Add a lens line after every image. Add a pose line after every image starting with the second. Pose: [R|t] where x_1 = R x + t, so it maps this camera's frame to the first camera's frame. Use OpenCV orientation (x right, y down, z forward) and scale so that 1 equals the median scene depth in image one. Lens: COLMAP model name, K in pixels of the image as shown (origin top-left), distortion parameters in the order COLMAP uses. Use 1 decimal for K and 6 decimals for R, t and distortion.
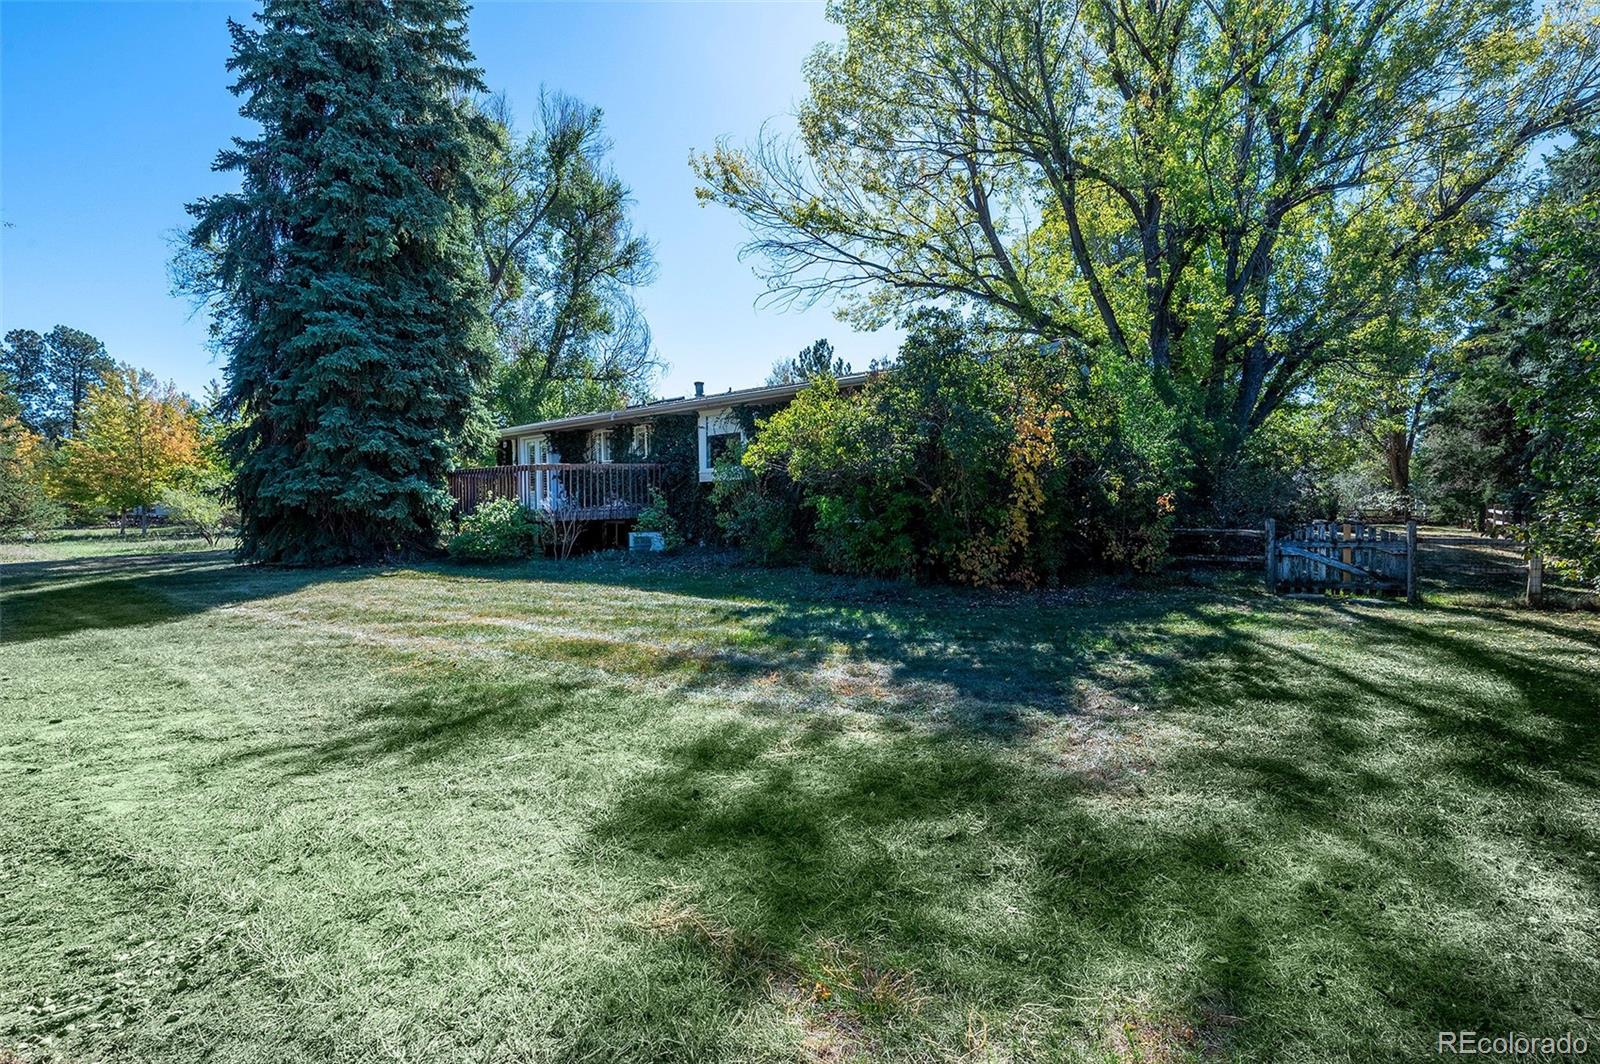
lens RADIAL K [[743.8, 0, 797.7], [0, 743.8, 533.5], [0, 0, 1]] dist [0.000813, 0.000044]
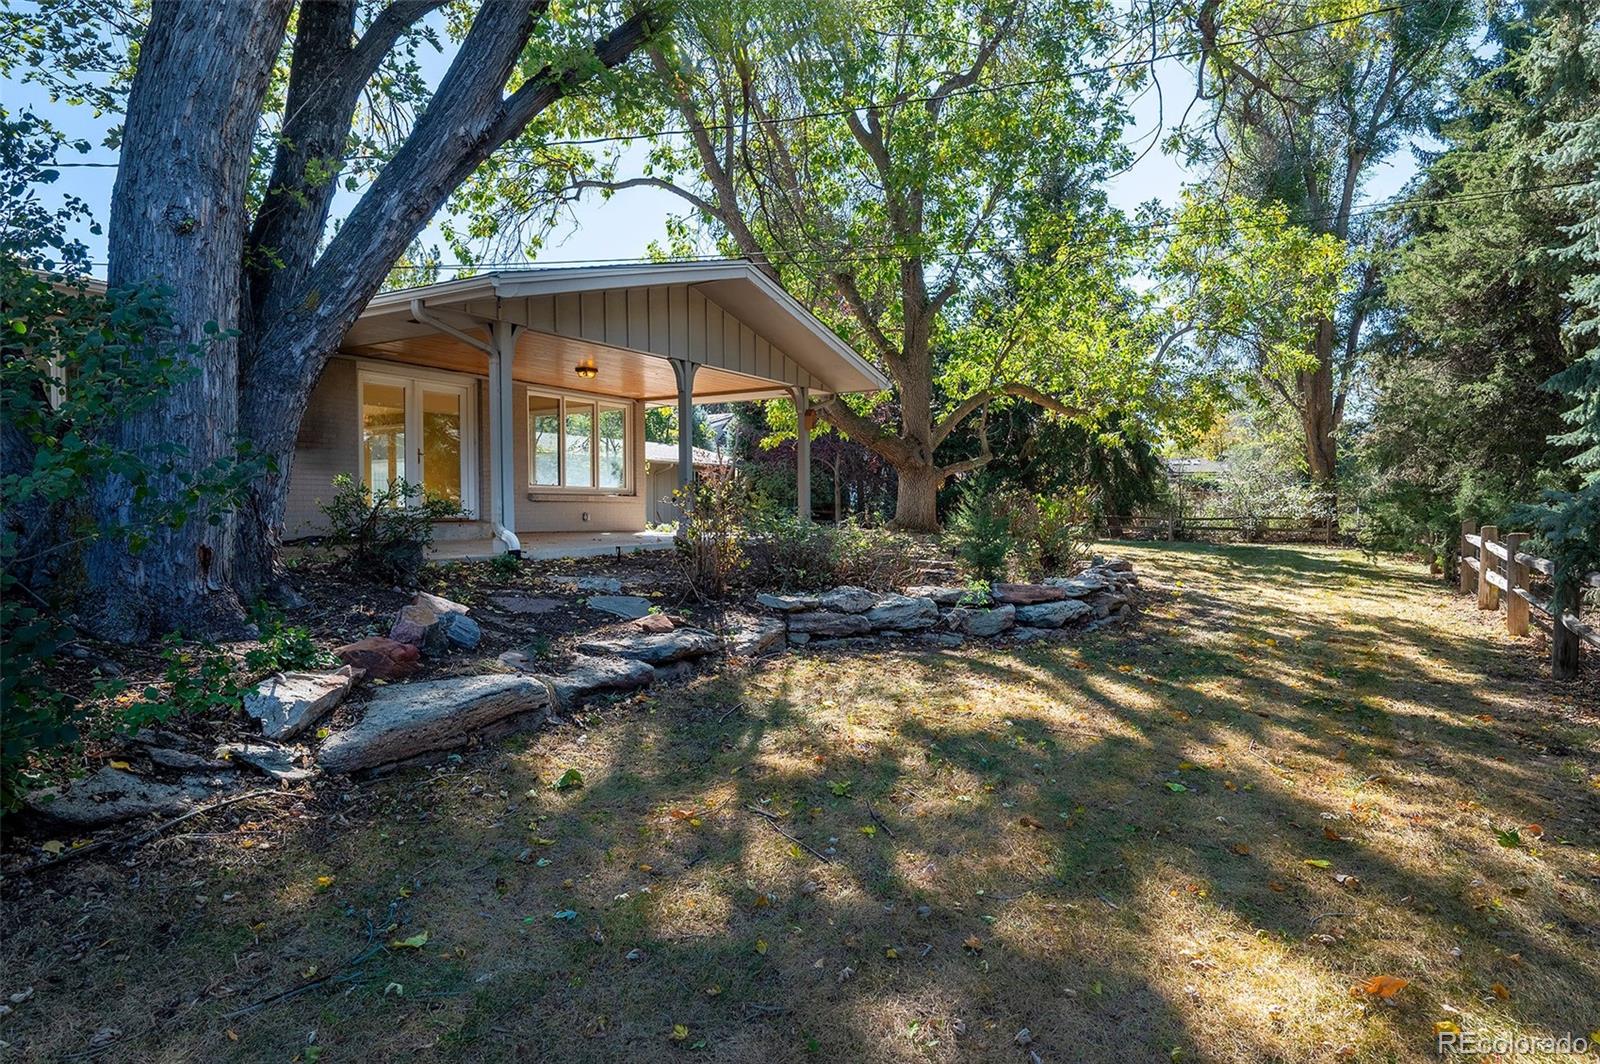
lens RADIAL K [[942.0, 0, 802.3], [0, 942.0, 534.6], [0, 0, 1]] dist [-0.002260, -0.000404]
pose [[0.990305, 0.007559, 0.138706, 0.464547], [-0.008568, 0.999941, 0.006675, -0.029896], [-0.138648, -0.007798, 0.990311, 0.505876]]
